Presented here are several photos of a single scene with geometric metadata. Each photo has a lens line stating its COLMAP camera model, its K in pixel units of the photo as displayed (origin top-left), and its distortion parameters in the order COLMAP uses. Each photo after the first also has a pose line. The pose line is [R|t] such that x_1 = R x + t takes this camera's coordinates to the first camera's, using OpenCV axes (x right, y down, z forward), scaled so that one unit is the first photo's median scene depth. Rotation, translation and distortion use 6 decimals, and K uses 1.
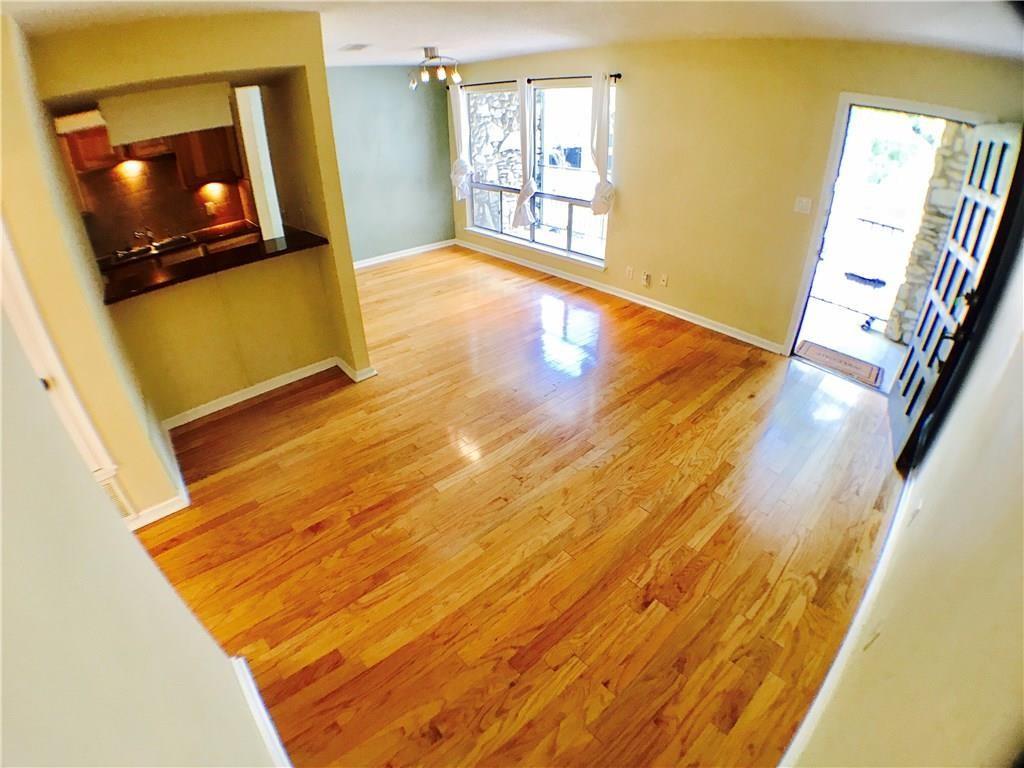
lens RADIAL K [[458.3, 0, 506.4], [0, 458.3, 378.0], [0, 0, 1]] dist [-0.182278, 0.030909]
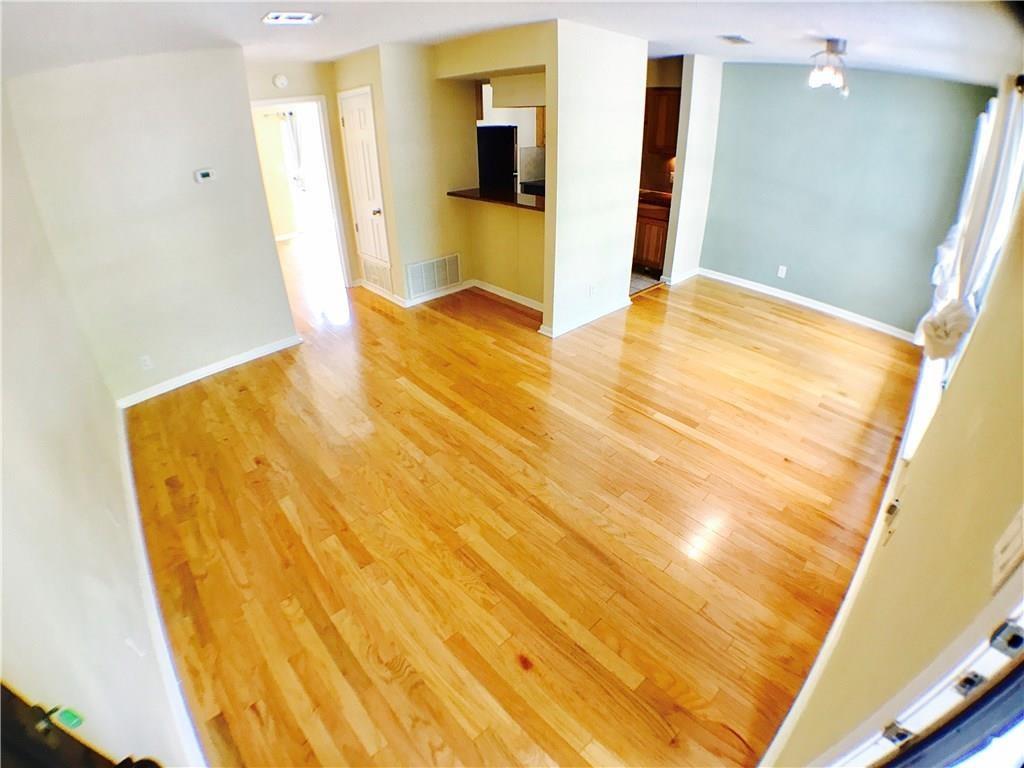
lens RADIAL K [[458.3, 0, 506.4], [0, 458.3, 378.0], [0, 0, 1]] dist [-0.182278, 0.030909]
pose [[0.022211, 0.526985, -0.849584, 1.050030], [-0.503701, 0.739956, 0.445815, -0.551367], [0.863593, 0.418034, 0.281878, 0.884279]]
